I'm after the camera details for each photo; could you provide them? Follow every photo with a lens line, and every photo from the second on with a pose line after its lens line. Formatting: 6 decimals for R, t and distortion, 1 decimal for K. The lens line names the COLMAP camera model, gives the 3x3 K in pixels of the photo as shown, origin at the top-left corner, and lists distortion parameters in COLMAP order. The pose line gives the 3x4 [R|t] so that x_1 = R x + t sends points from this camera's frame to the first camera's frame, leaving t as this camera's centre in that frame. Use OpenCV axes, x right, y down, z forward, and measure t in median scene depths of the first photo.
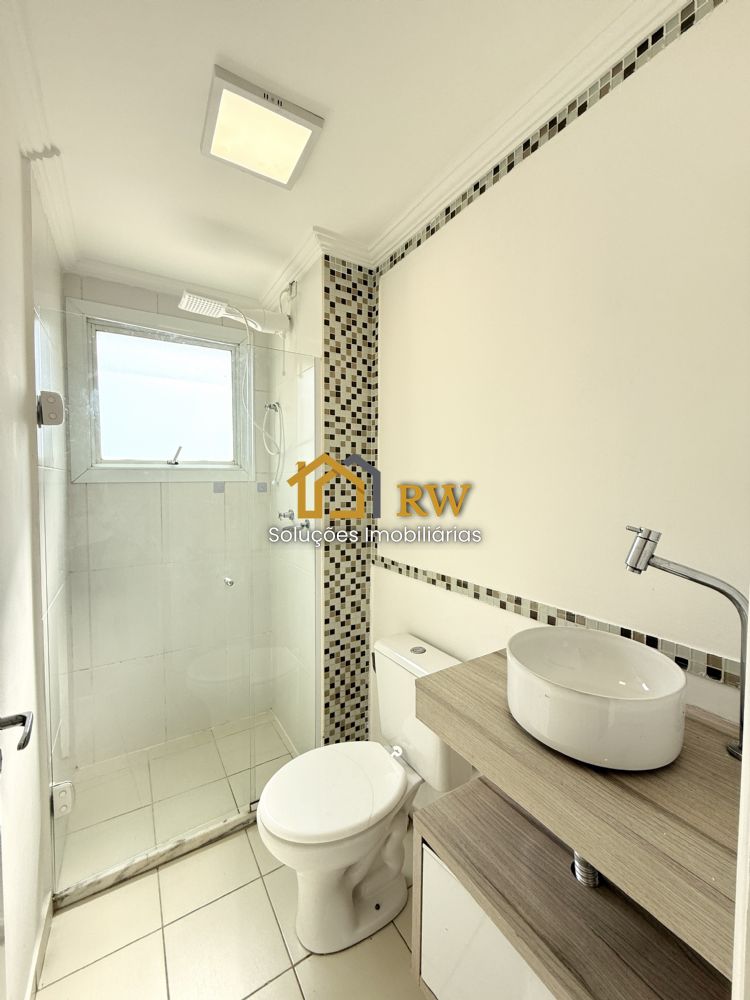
lens RADIAL K [[399.6, 0, 377.3], [0, 399.6, 499.5], [0, 0, 1]] dist [-0.000953, -0.000245]
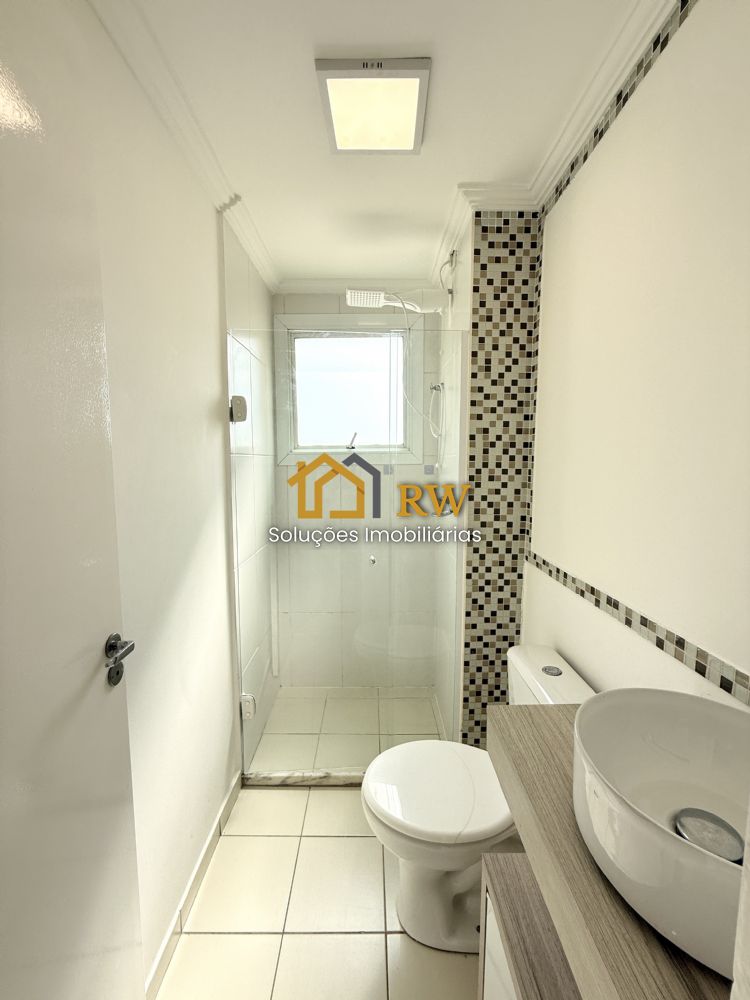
lens RADIAL K [[399.6, 0, 375.0], [0, 399.6, 499.3], [0, 0, 1]] dist [-0.000953, -0.000245]
pose [[0.851531, 0.050369, -0.521879, 0.170589], [-0.022638, 0.997979, 0.059381, -0.017674], [0.523815, -0.038750, 0.850950, 0.092997]]
